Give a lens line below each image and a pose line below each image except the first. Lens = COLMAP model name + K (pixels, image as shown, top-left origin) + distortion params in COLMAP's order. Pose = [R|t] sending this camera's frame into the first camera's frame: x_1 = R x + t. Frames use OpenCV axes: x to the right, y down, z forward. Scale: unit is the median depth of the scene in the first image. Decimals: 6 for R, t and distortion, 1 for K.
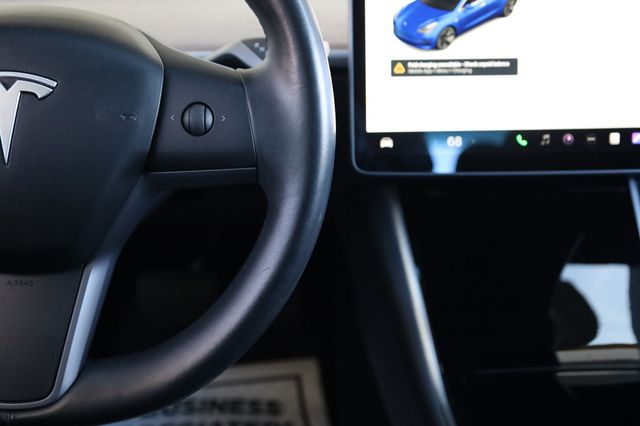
lens RADIAL K [[761.8, 0, 314.2], [0, 761.8, 211.4], [0, 0, 1]] dist [0.002250, 0.000000]
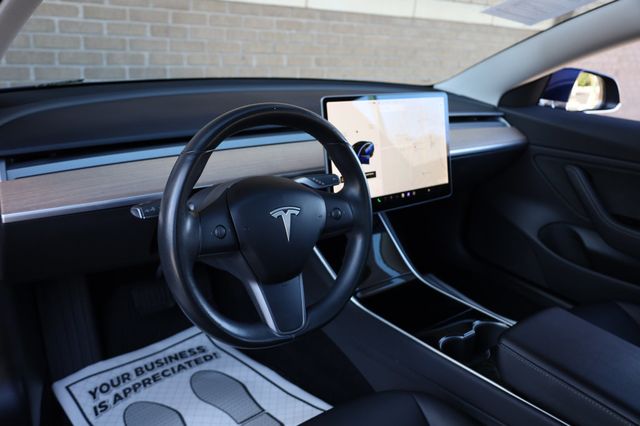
lens RADIAL K [[520.2, 0, 320.4], [0, 520.2, 214.2], [0, 0, 1]] dist [0.039111, 0.004448]
pose [[0.811204, -0.145167, 0.566458, -0.983384], [0.144144, 0.988445, 0.046887, -0.165744], [-0.566719, 0.043617, 0.822756, -0.423148]]
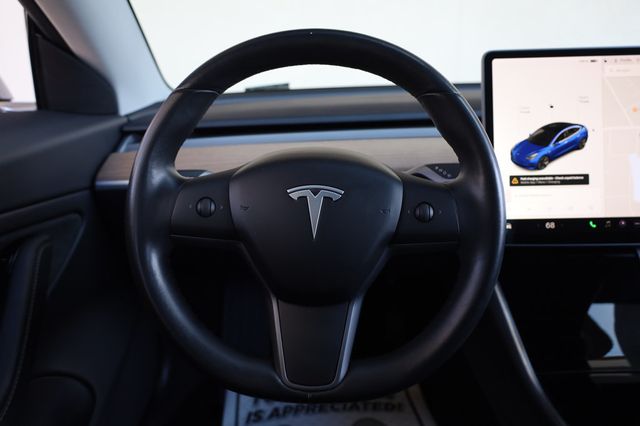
lens RADIAL K [[475.6, 0, 324.0], [0, 475.6, 213.6], [0, 0, 1]] dist [-0.005804, -0.007383]
pose [[0.997423, -0.002305, -0.071714, -0.225305], [-0.005811, 0.993606, -0.112752, -0.000061], [0.071516, 0.112878, 0.991032, -0.035081]]
